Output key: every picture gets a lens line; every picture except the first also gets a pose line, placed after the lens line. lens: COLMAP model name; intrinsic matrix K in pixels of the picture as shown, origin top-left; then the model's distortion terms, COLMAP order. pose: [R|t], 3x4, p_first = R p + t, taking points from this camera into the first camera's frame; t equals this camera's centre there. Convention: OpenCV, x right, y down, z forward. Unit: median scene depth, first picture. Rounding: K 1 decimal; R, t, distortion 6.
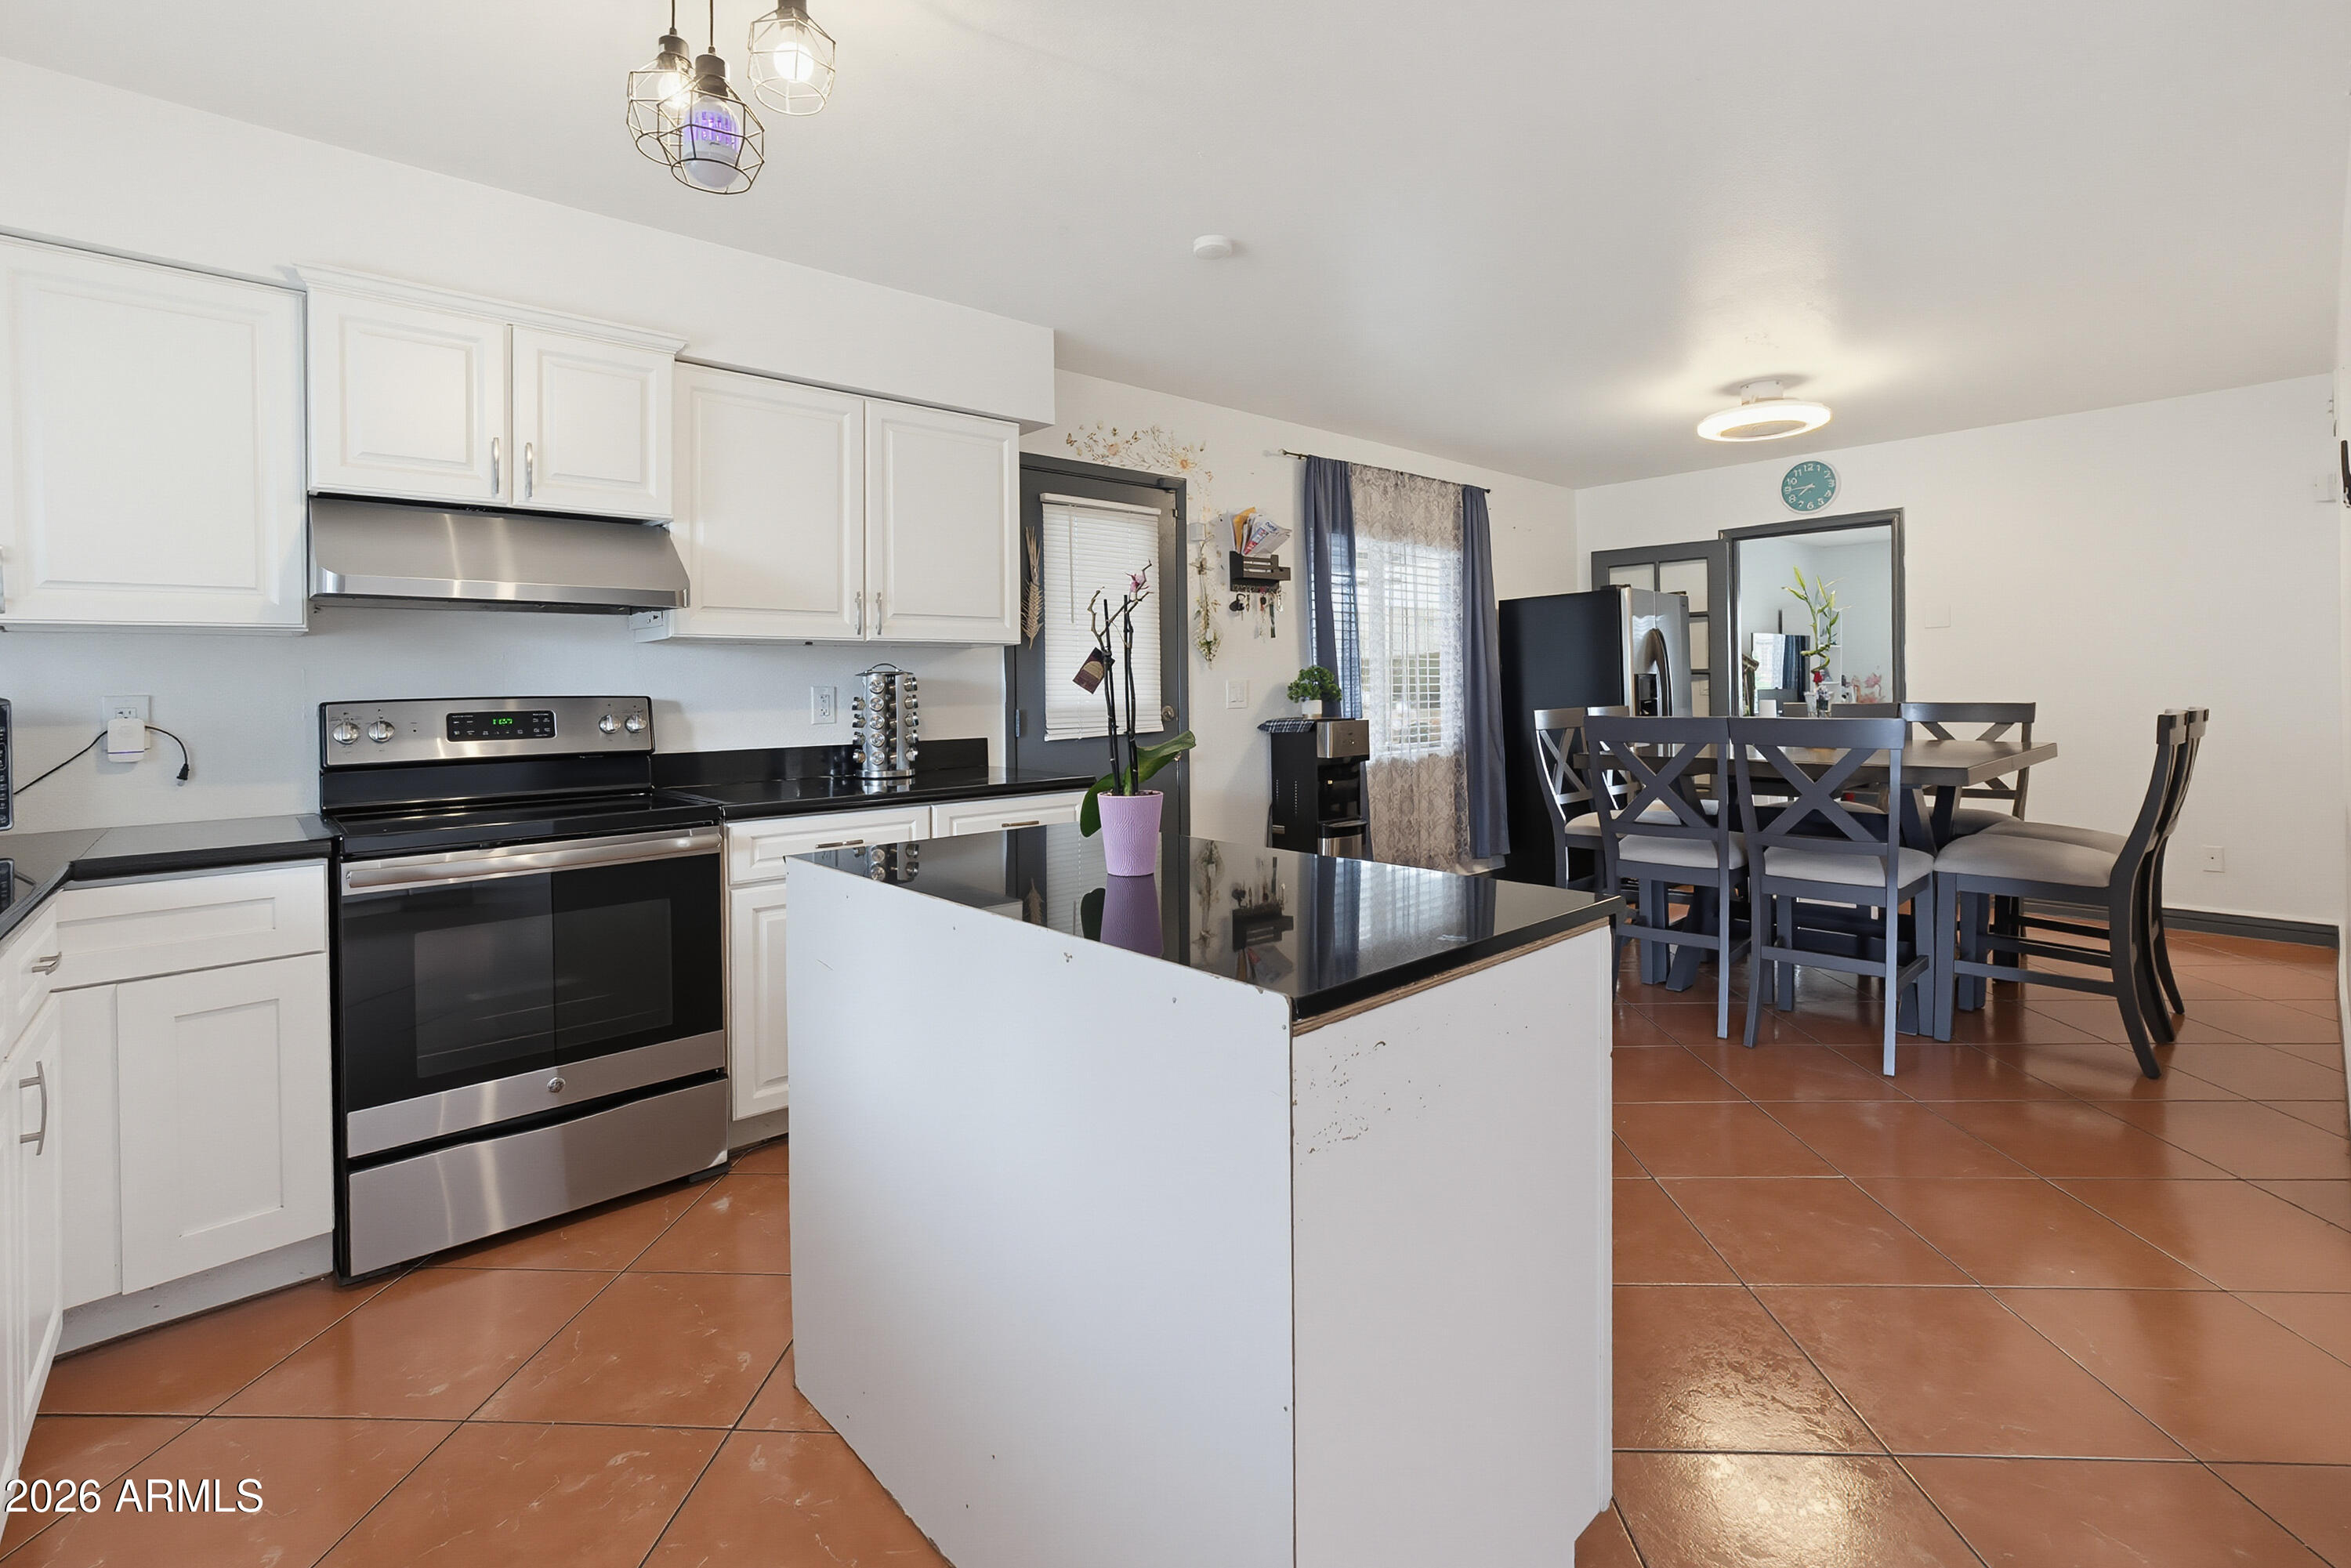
lens RADIAL K [[1046.8, 0, 1178.8], [0, 1046.8, 667.6], [0, 0, 1]] dist [-0.024910, 0.009617]
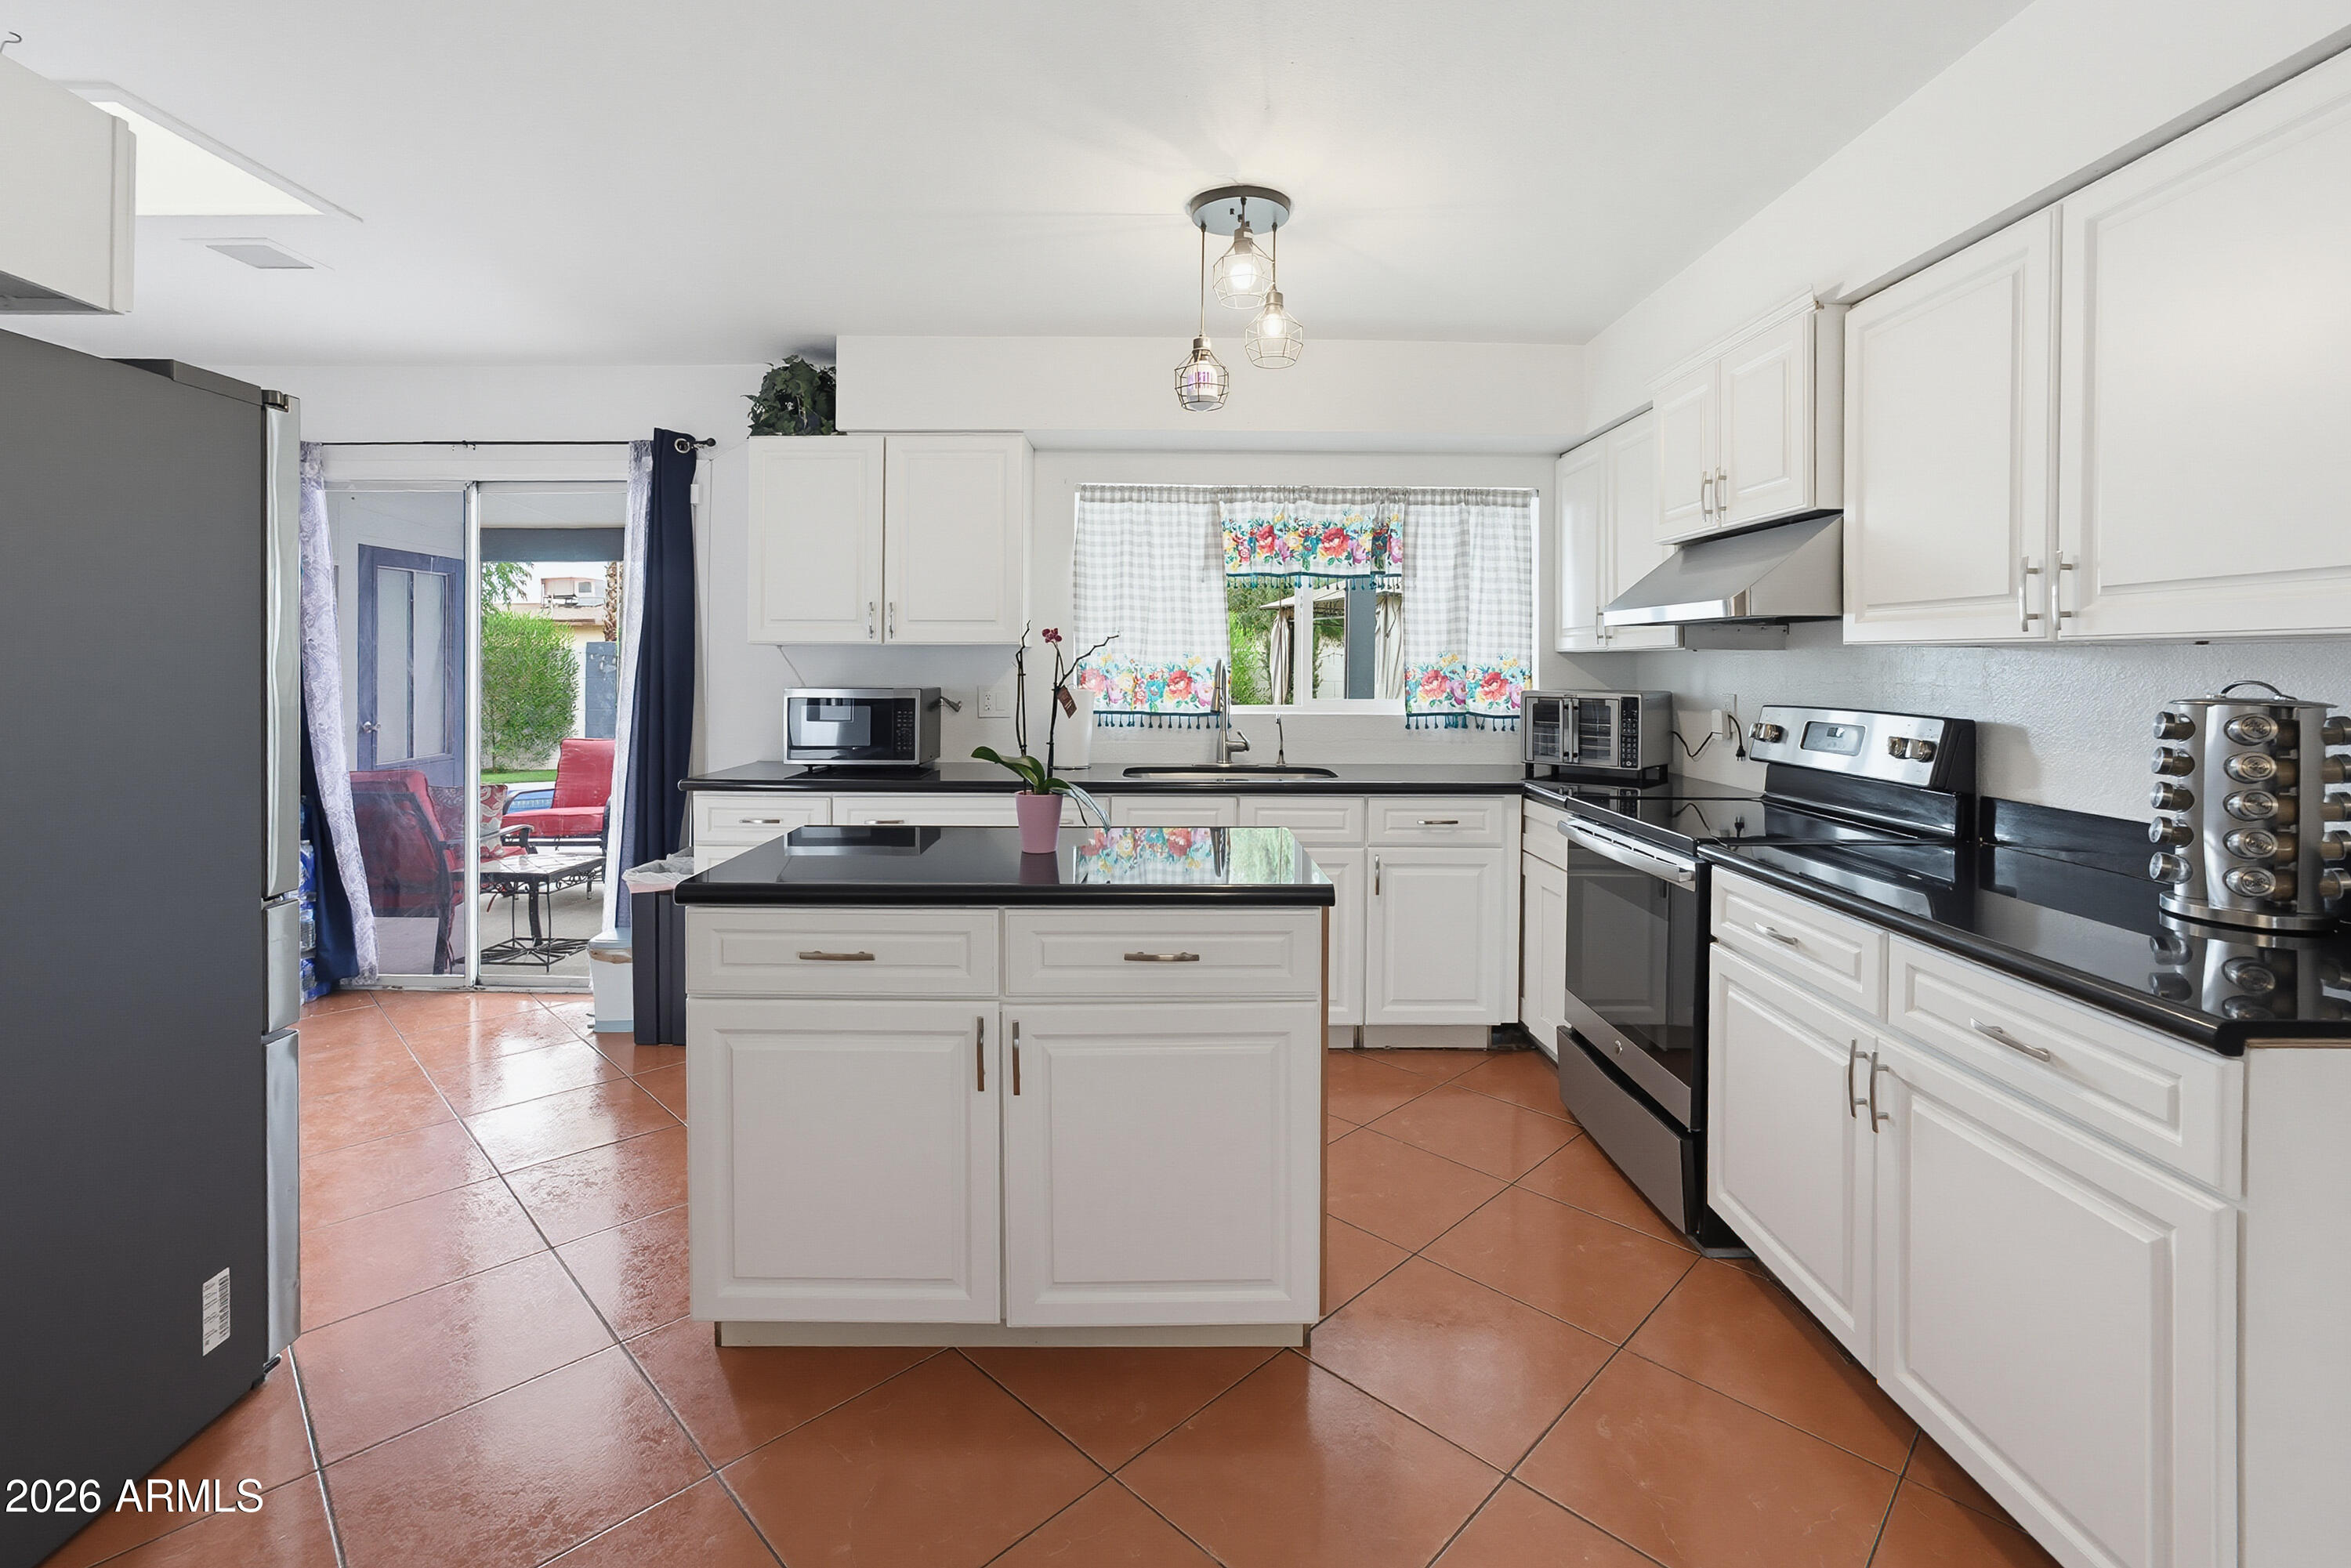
lens RADIAL K [[1046.8, 0, 1178.8], [0, 1046.8, 667.6], [0, 0, 1]] dist [-0.024910, 0.009617]
pose [[-0.654946, 0.013309, -0.755558, 0.343315], [0.013849, 0.999888, 0.005609, -0.016870], [0.755549, -0.006790, -0.655057, 0.819091]]
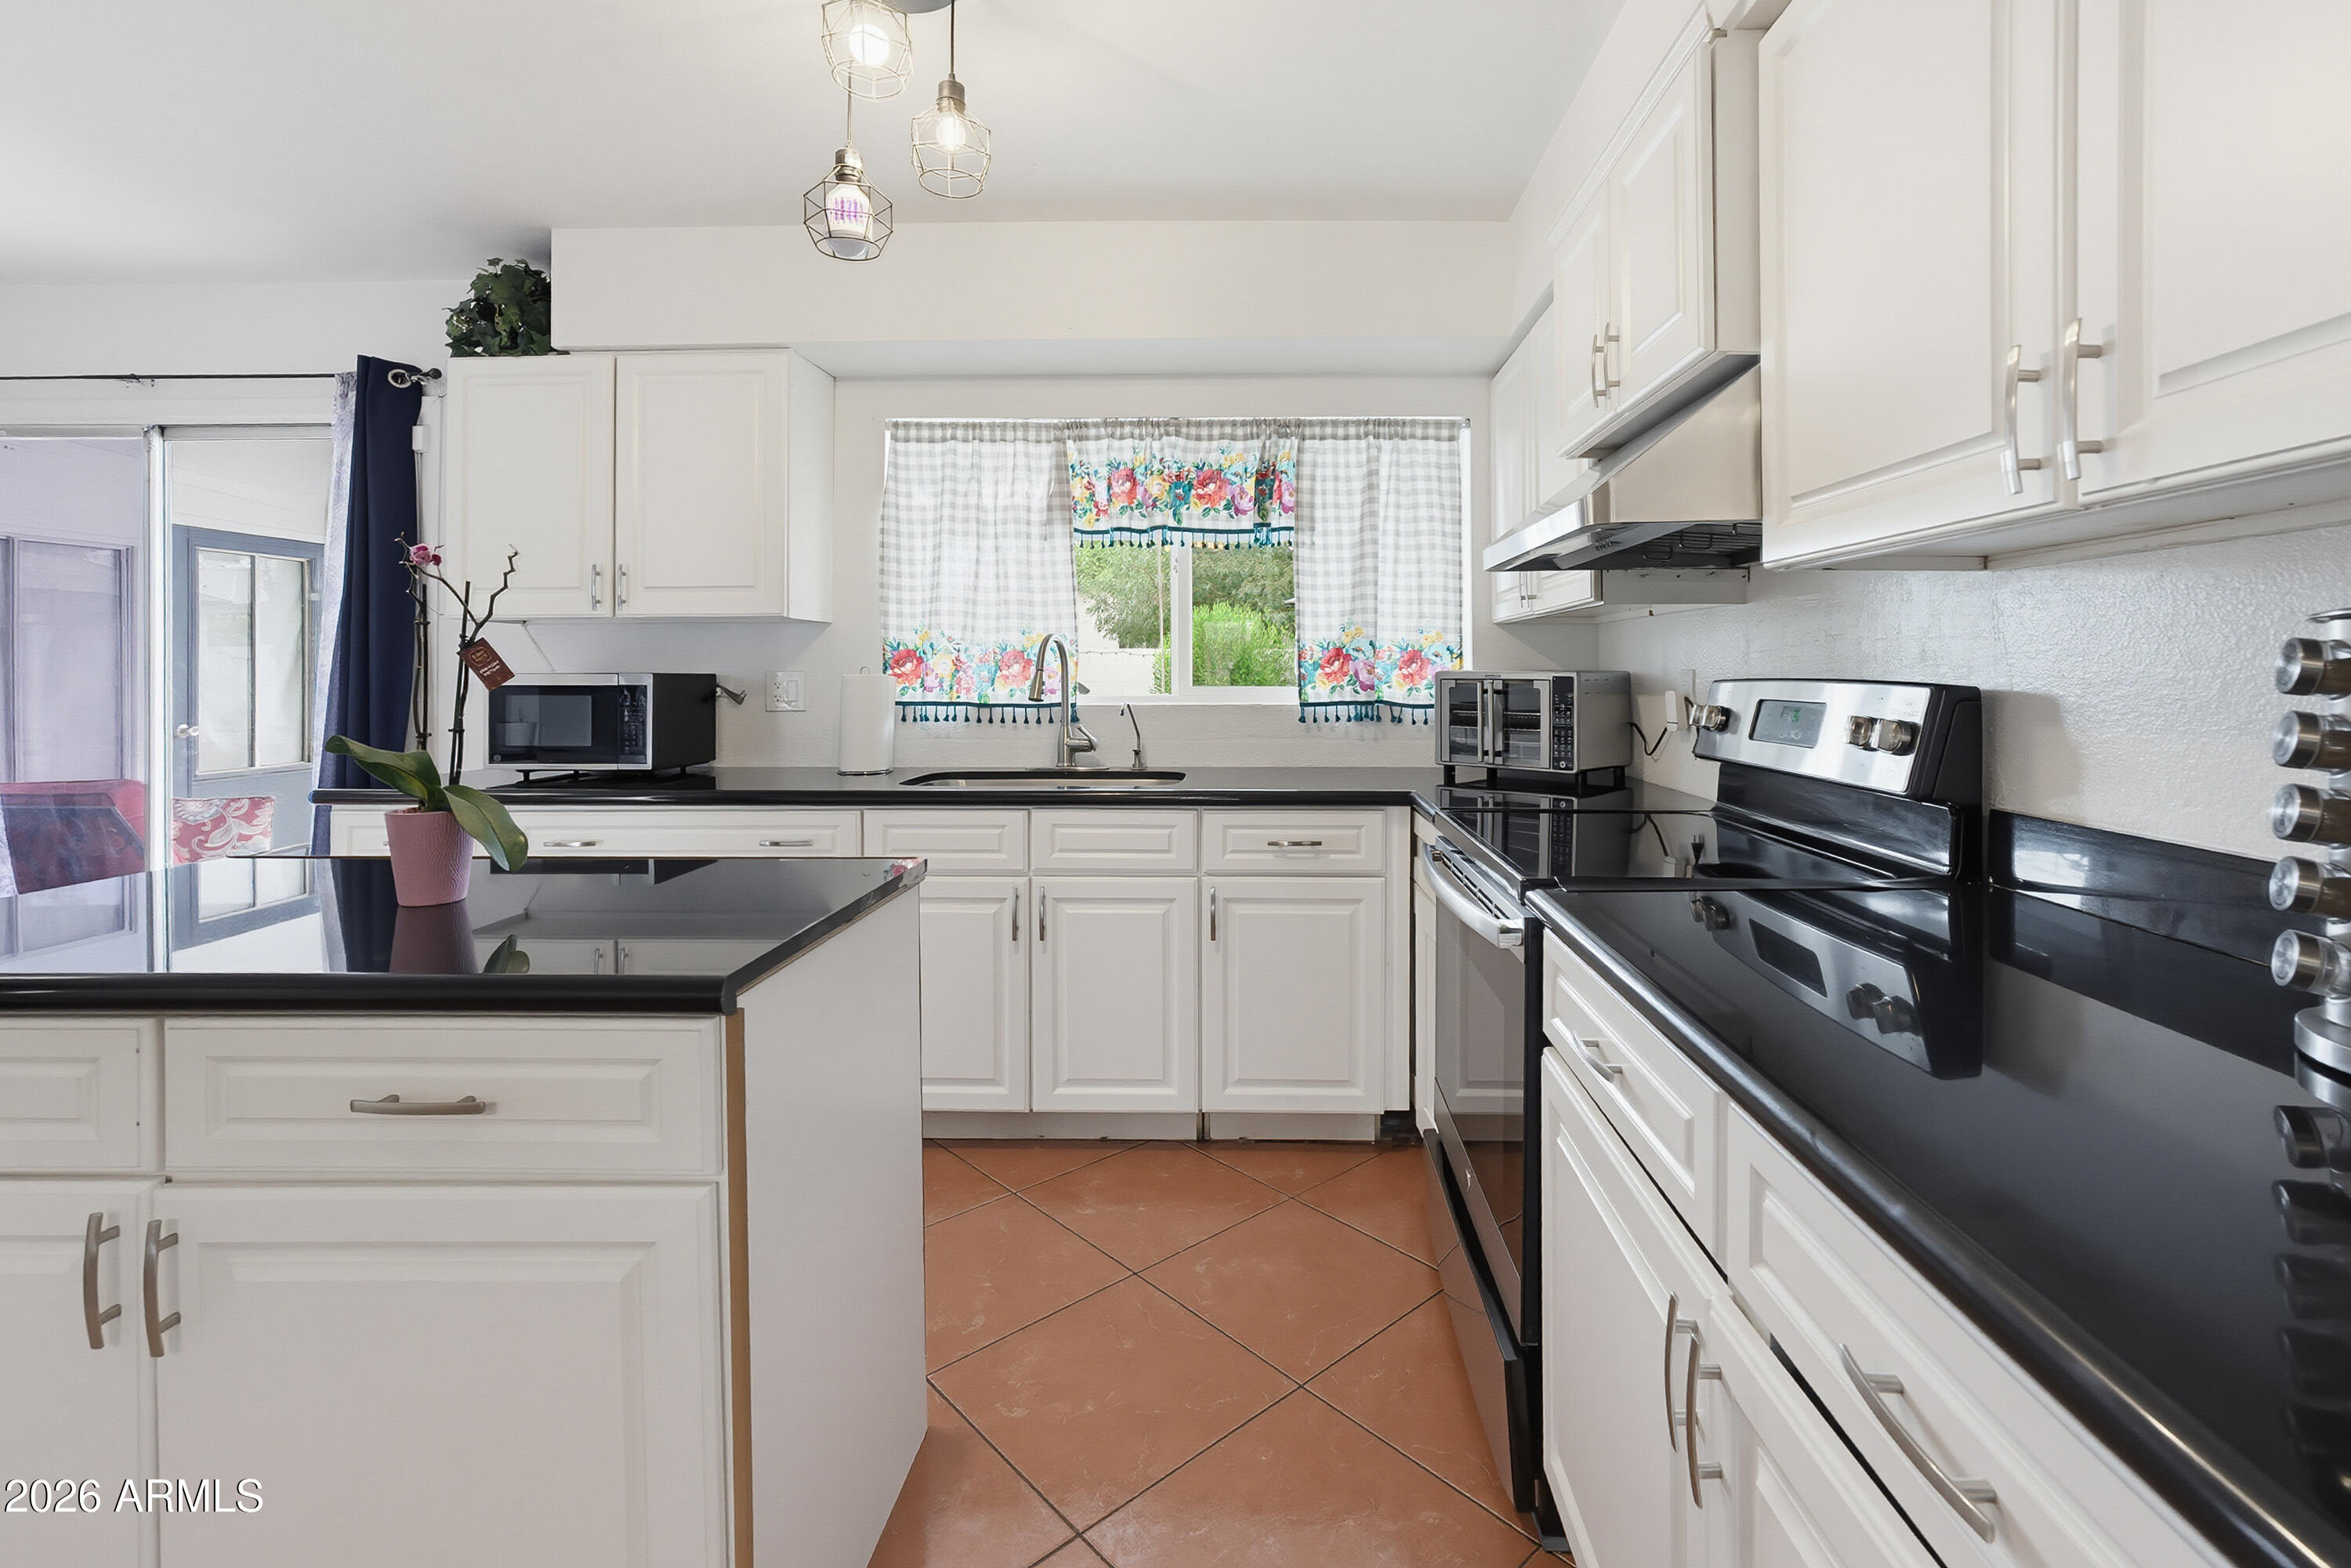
lens RADIAL K [[1046.9, 0, 1241.1], [0, 1046.9, 669.1], [0, 0, 1]] dist [-0.025889, 0.010387]
pose [[-0.678023, 0.013002, -0.734925, 0.049079], [0.021413, 0.999769, -0.002067, 0.011311], [0.734728, -0.017139, -0.678145, 0.831790]]
